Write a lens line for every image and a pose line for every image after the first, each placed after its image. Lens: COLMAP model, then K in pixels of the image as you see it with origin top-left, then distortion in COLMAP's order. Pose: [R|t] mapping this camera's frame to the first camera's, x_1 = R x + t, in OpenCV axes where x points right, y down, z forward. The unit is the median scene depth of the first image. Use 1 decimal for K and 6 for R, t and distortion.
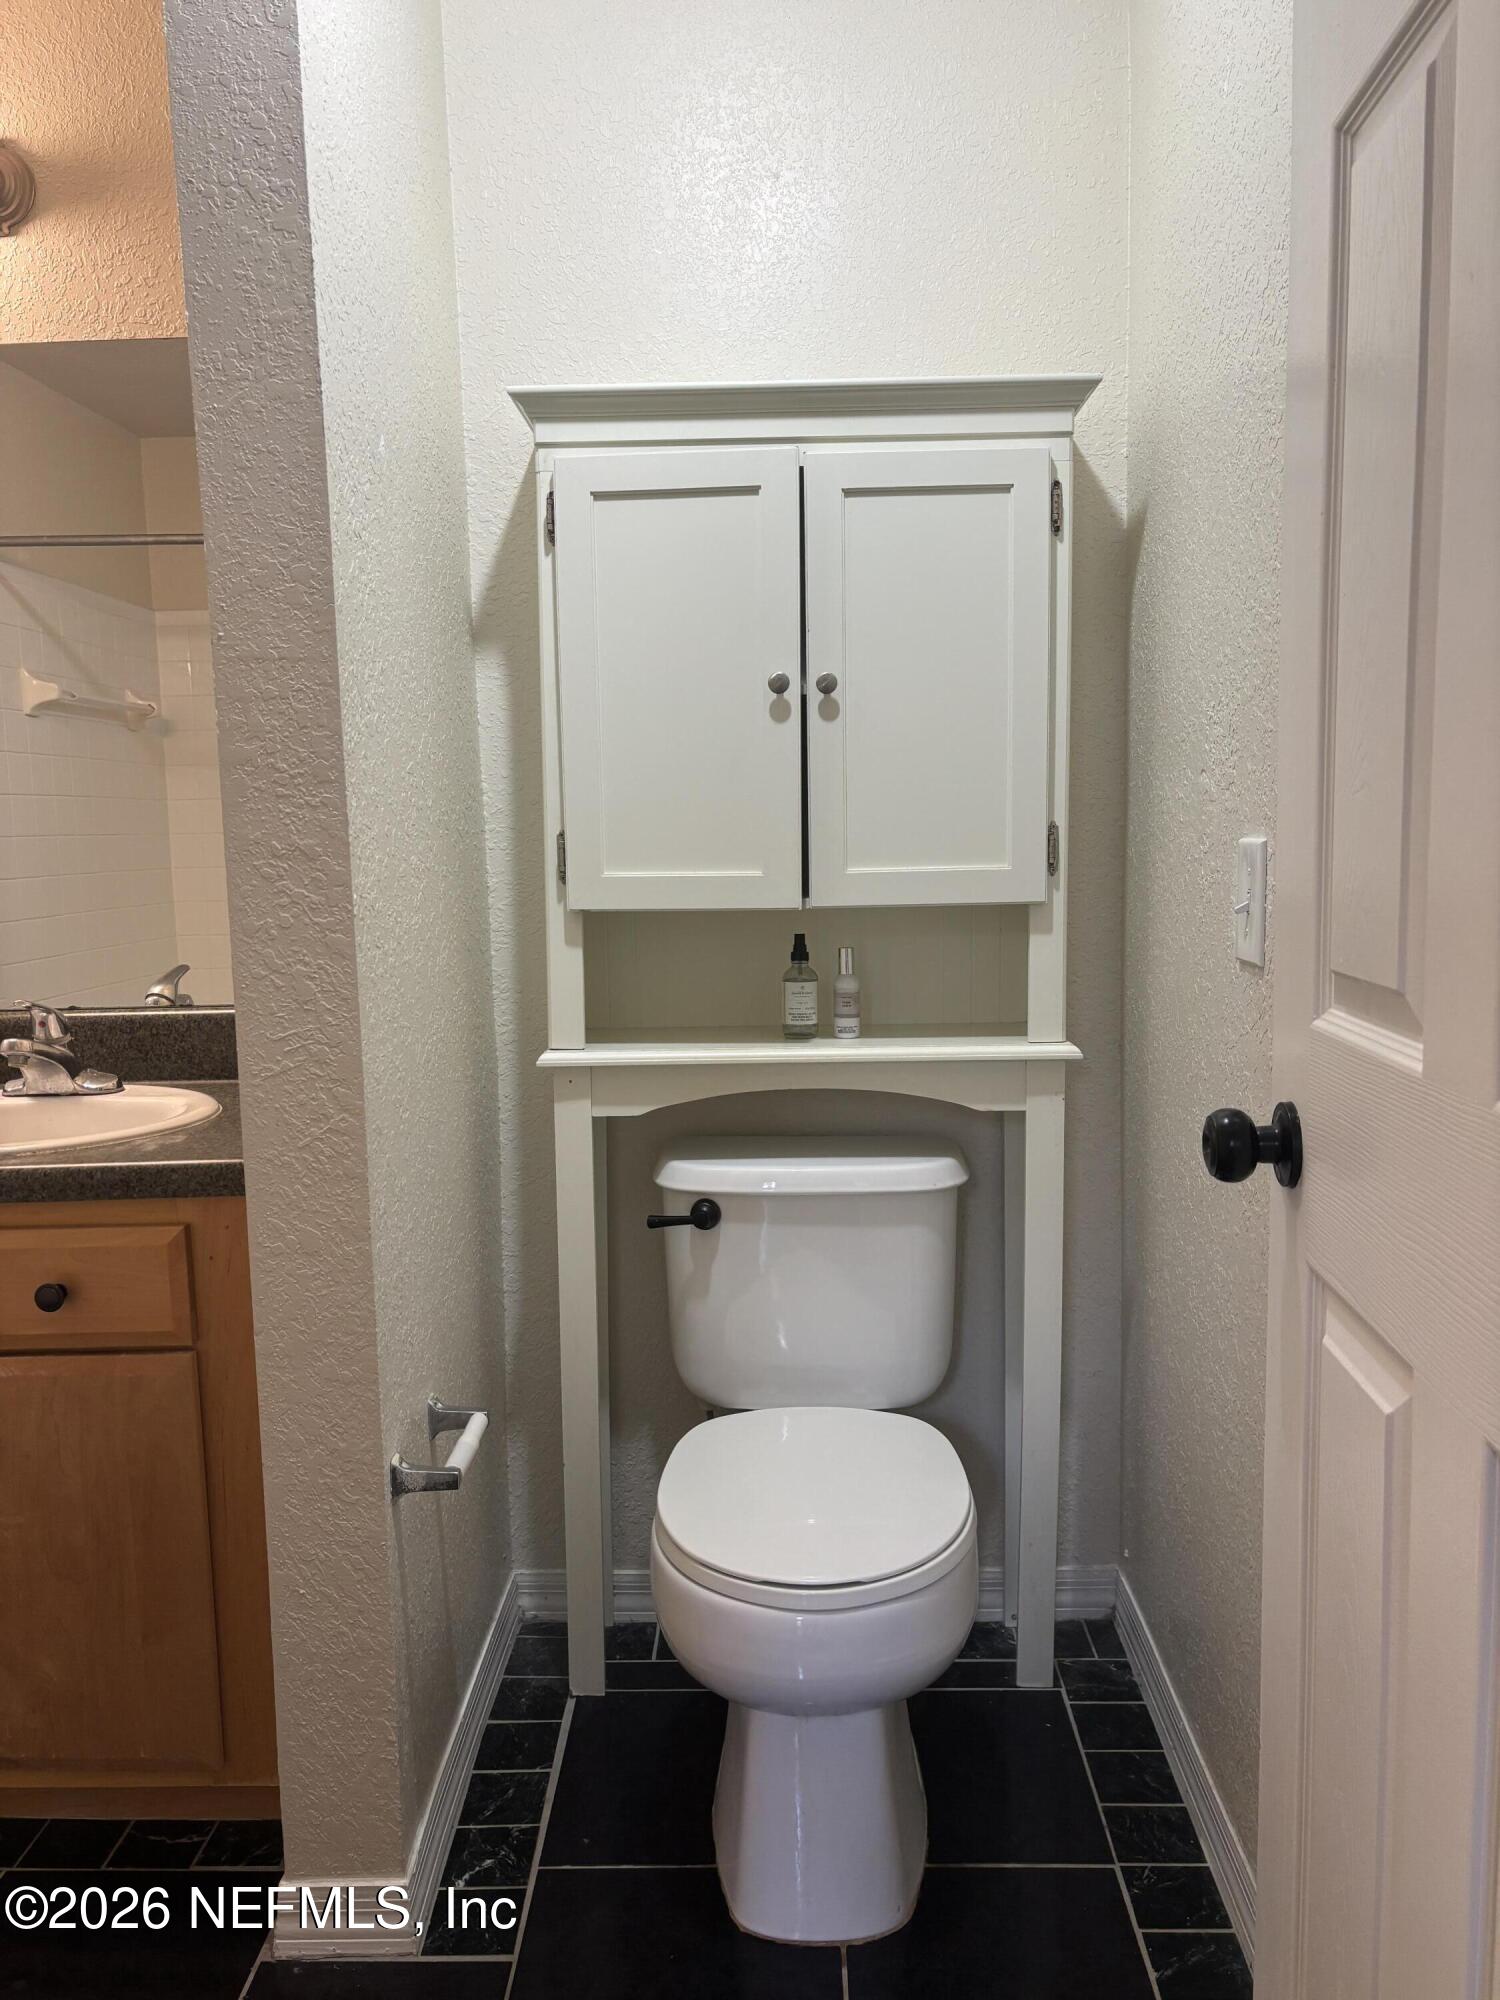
lens RADIAL K [[1521.8, 0, 750.0], [0, 1521.8, 1000.0], [0, 0, 1]] dist [0.050741, -0.055570]
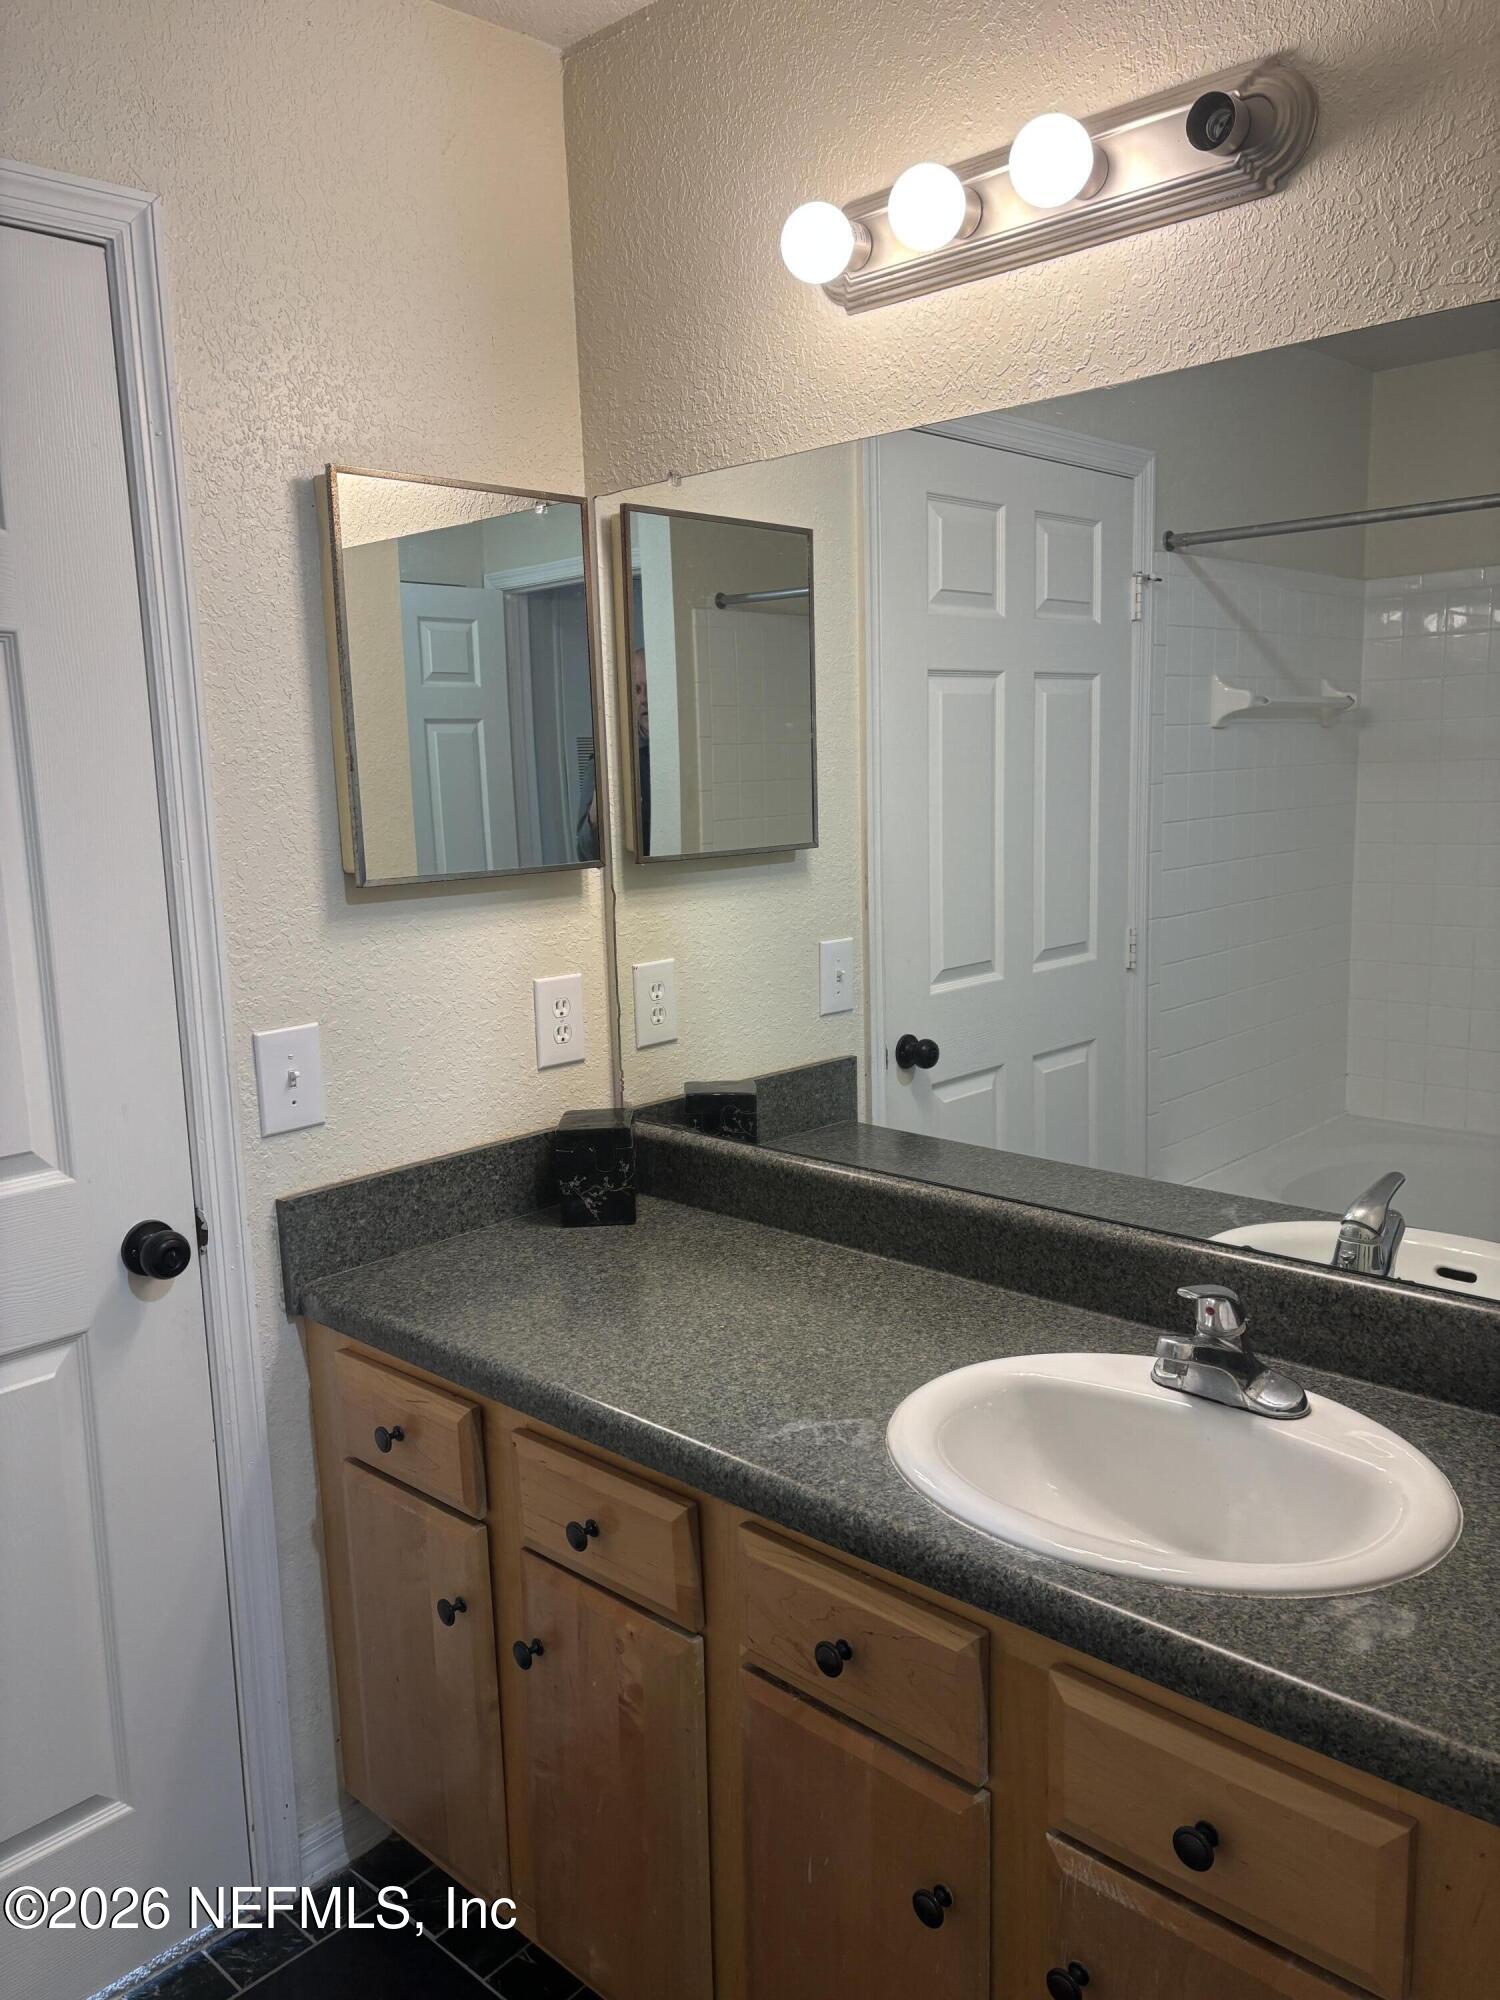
lens RADIAL K [[1521.8, 0, 750.0], [0, 1521.8, 1000.0], [0, 0, 1]] dist [0.050741, -0.055570]
pose [[0.754976, 0.107337, -0.646908, -0.163169], [-0.068370, 0.994021, 0.085140, -0.168761], [0.652178, -0.020050, 0.757801, 0.293679]]
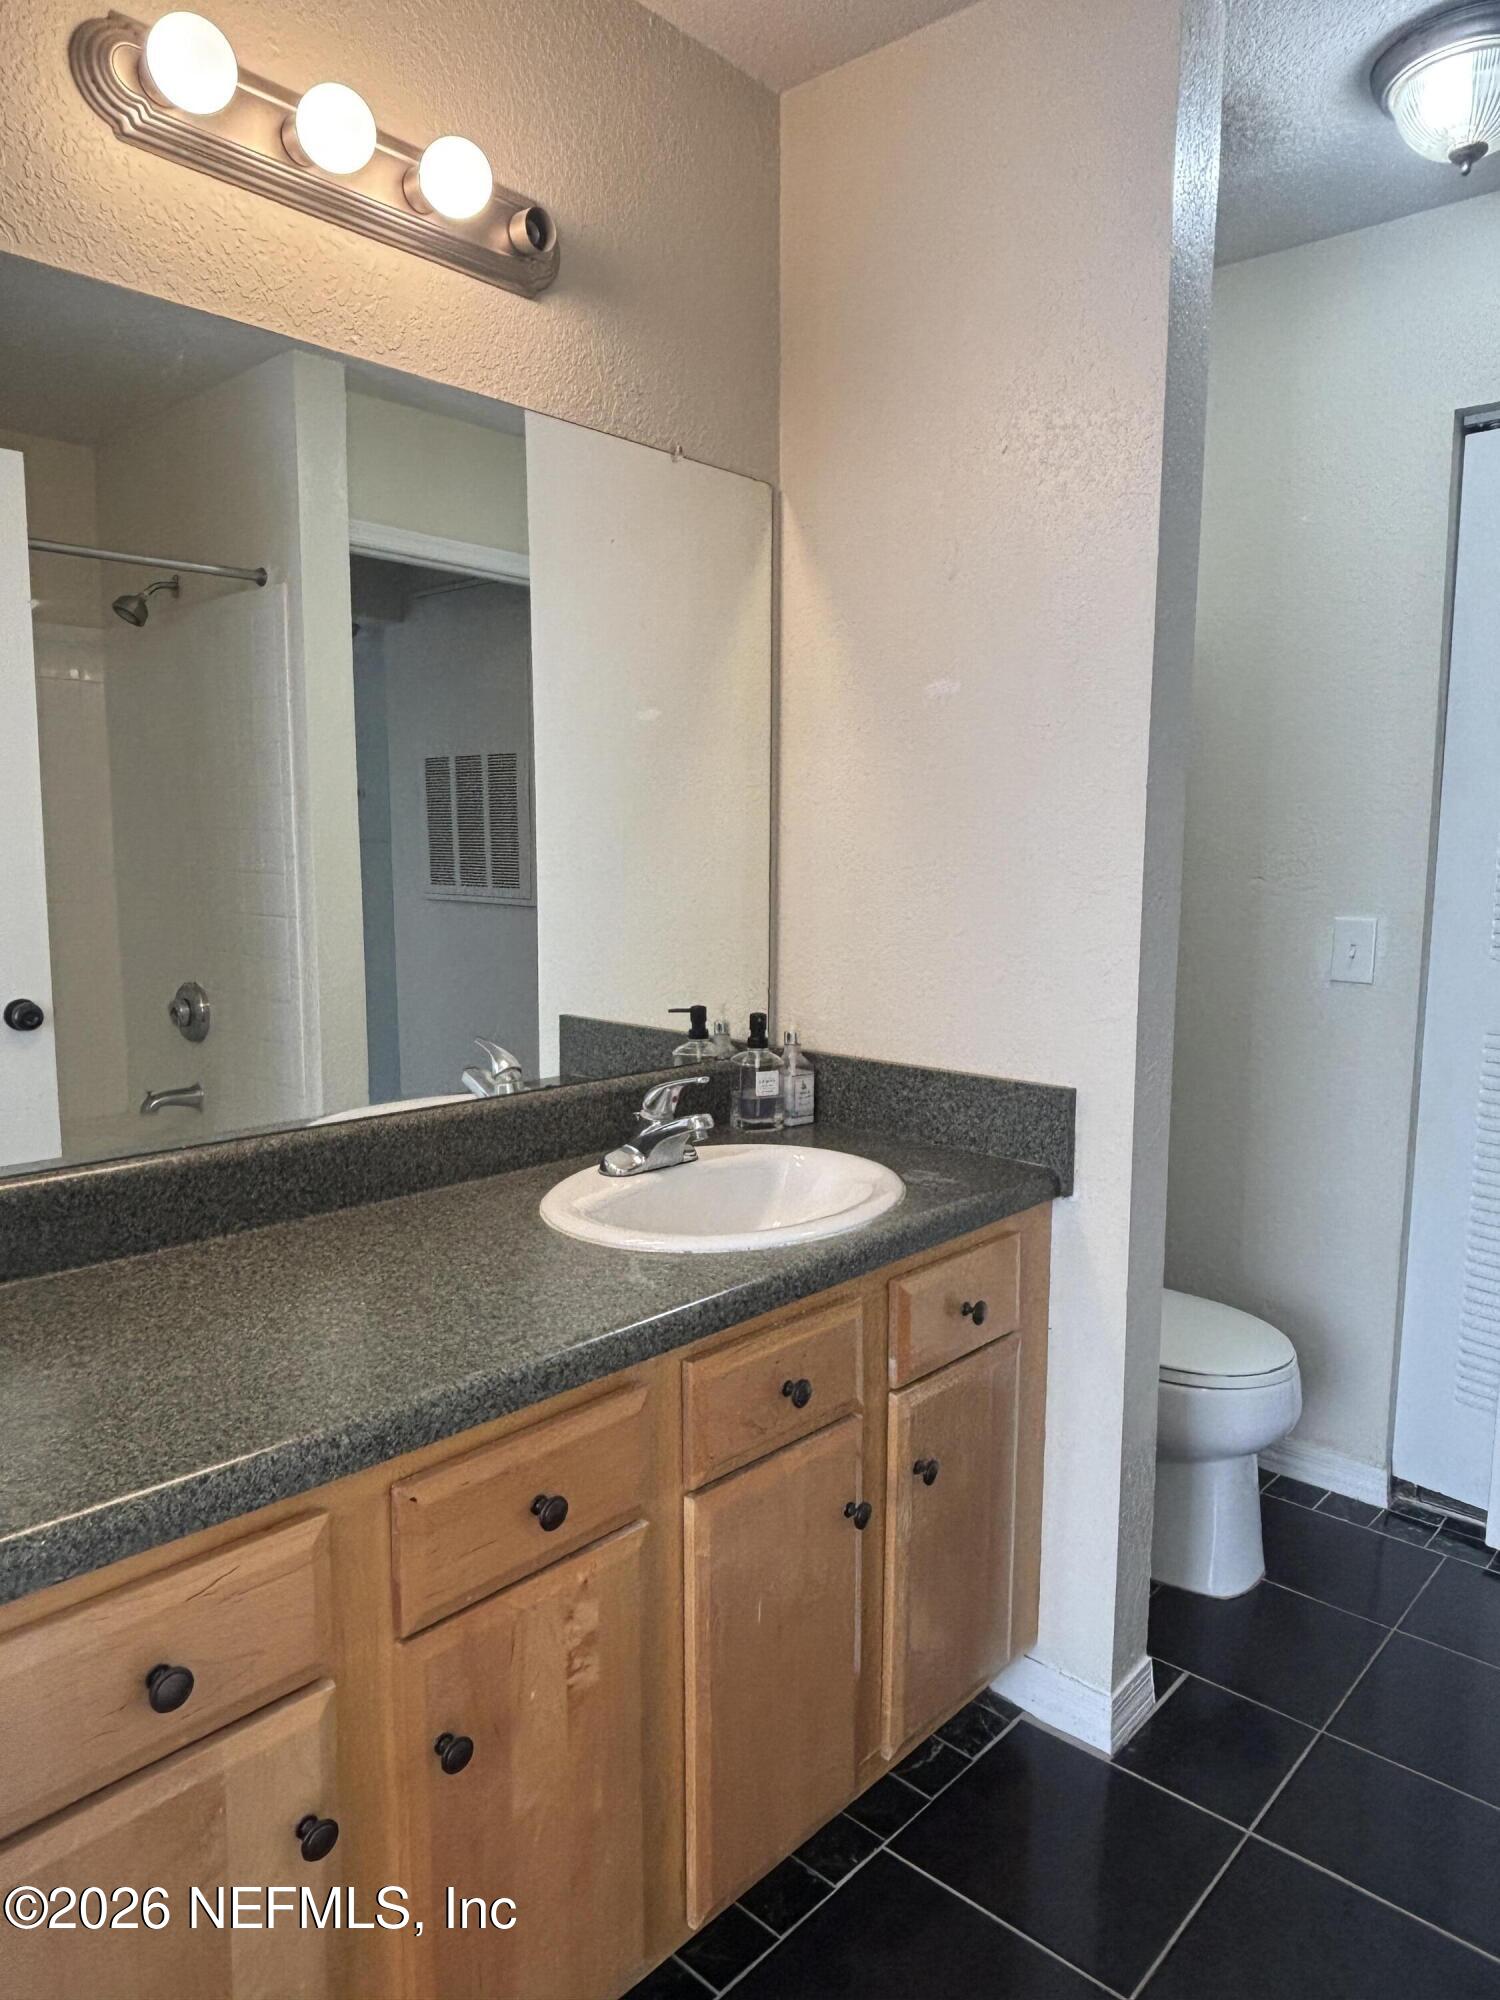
lens RADIAL K [[1340.3, 0, 750.0], [0, 1340.3, 1000.0], [0, 0, 1]] dist [-0.003428, -0.002281]
pose [[0.656683, -0.069146, 0.750990, -1.127073], [0.076608, 0.996753, 0.024786, -0.050091], [-0.750265, 0.041255, 0.659848, 0.365580]]
